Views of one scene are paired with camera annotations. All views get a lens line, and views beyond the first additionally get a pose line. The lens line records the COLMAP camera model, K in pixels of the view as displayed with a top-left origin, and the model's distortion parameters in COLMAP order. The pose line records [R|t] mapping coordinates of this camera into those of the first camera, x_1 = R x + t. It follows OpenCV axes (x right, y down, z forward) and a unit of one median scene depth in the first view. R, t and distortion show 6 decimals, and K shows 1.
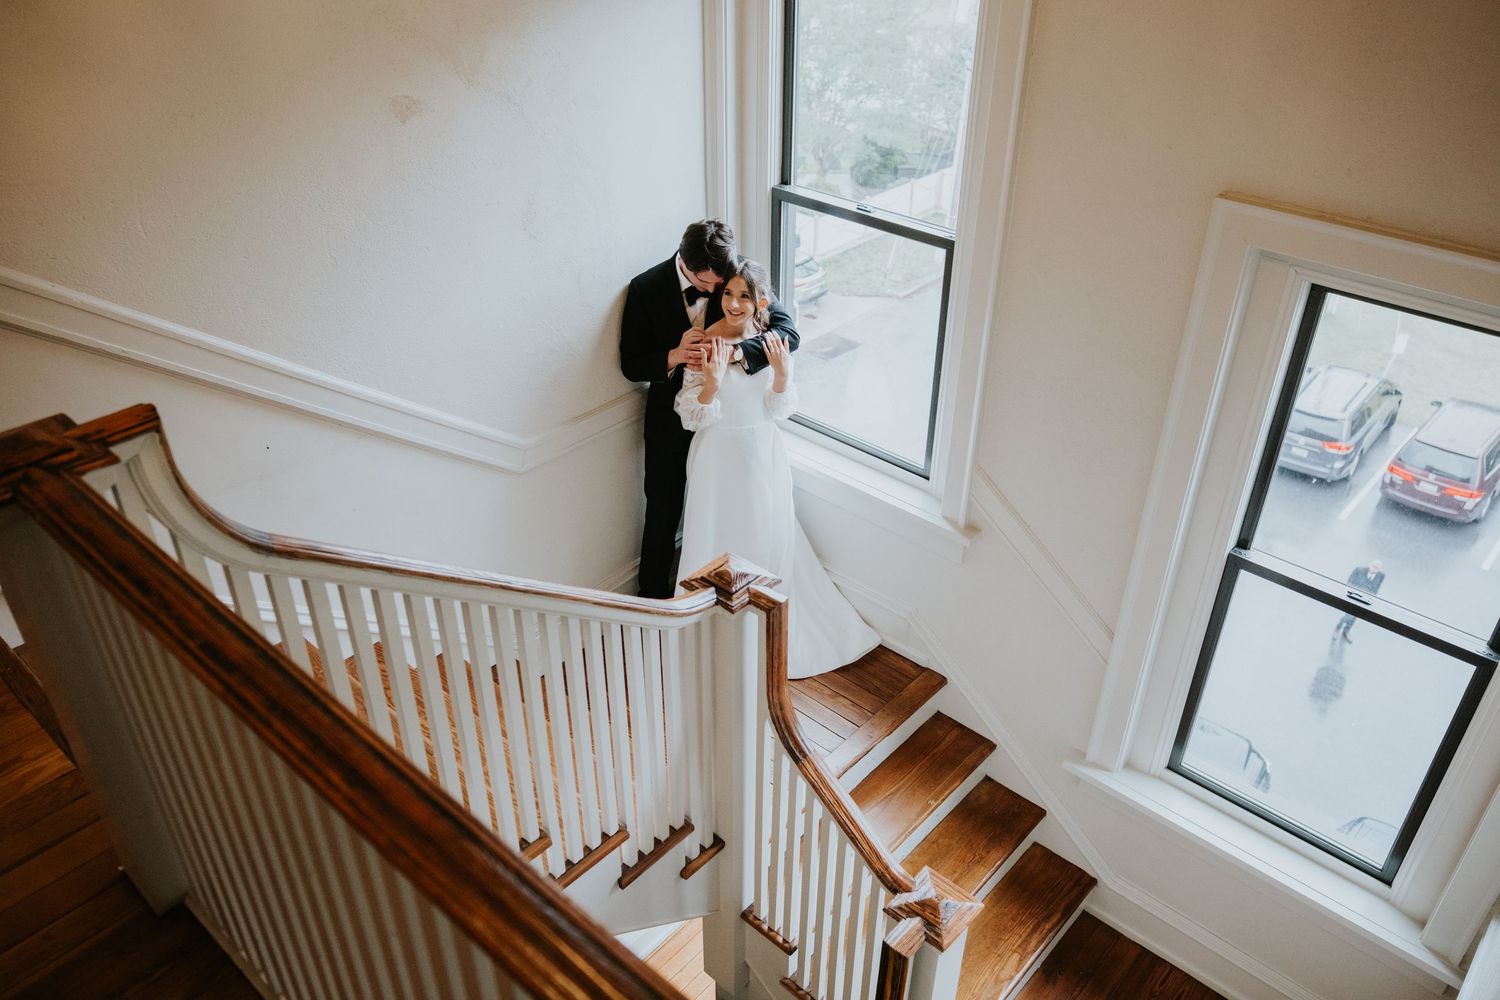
lens RADIAL K [[1142.0, 0, 765.4], [0, 1142.0, 493.1], [0, 0, 1]] dist [-0.006479, 0.002854]
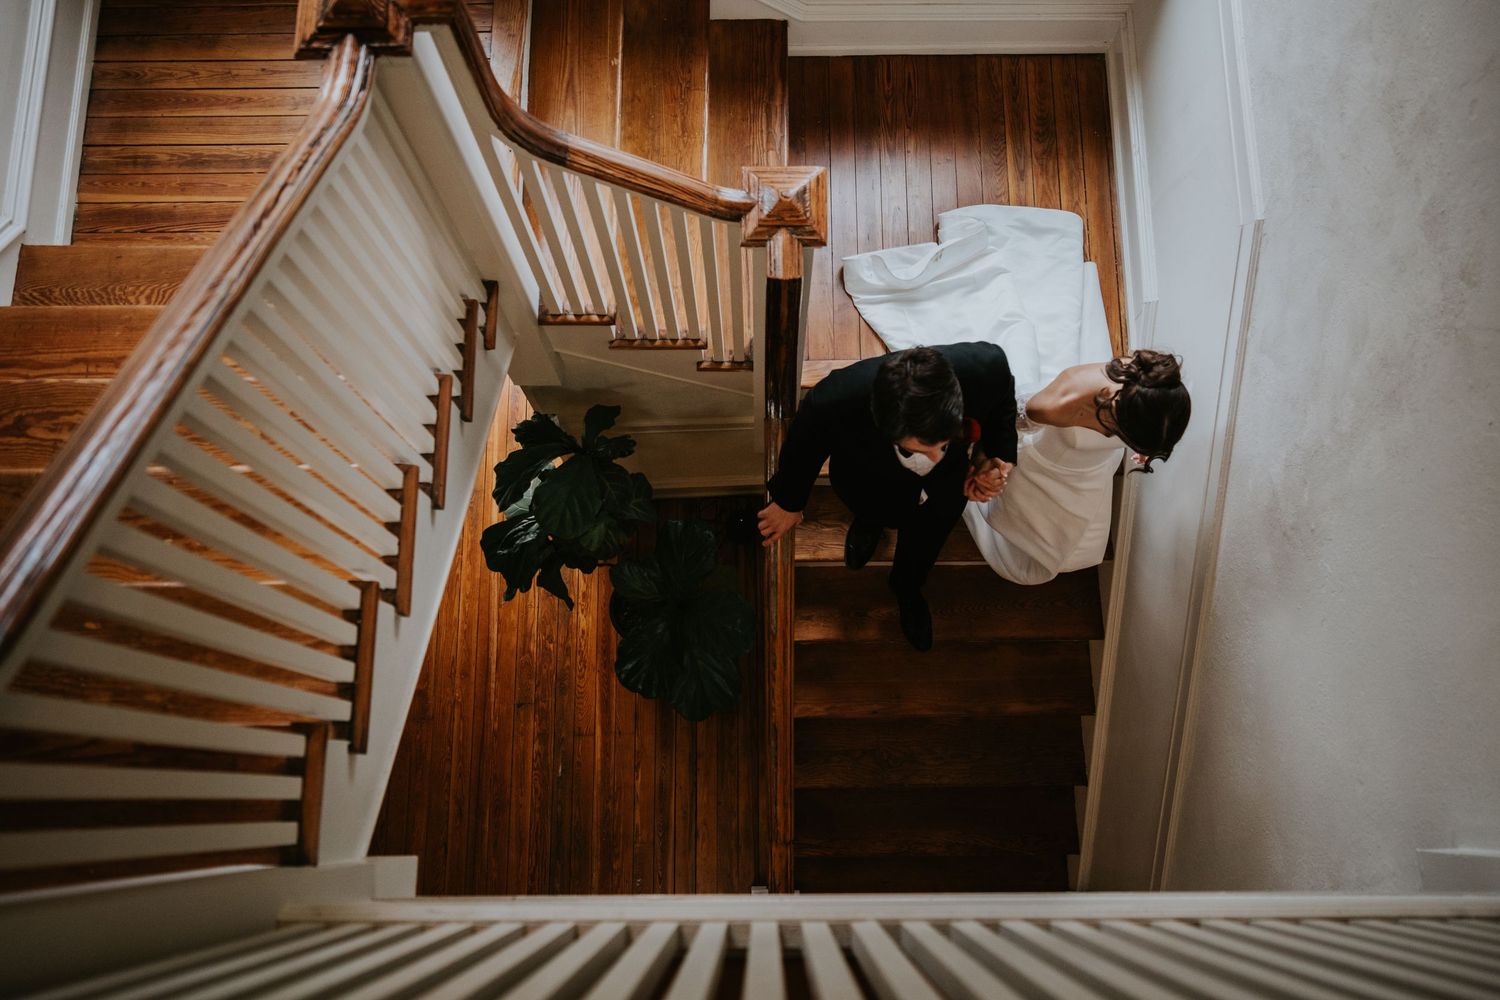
lens RADIAL K [[1192.8, 0, 752.4], [0, 1192.8, 495.9], [0, 0, 1]] dist [-0.009727, 0.007466]
pose [[0.749029, -0.646571, 0.144574, -0.105574], [0.374419, 0.593123, 0.712752, -0.114996], [-0.546595, -0.479741, 0.686355, 0.232826]]
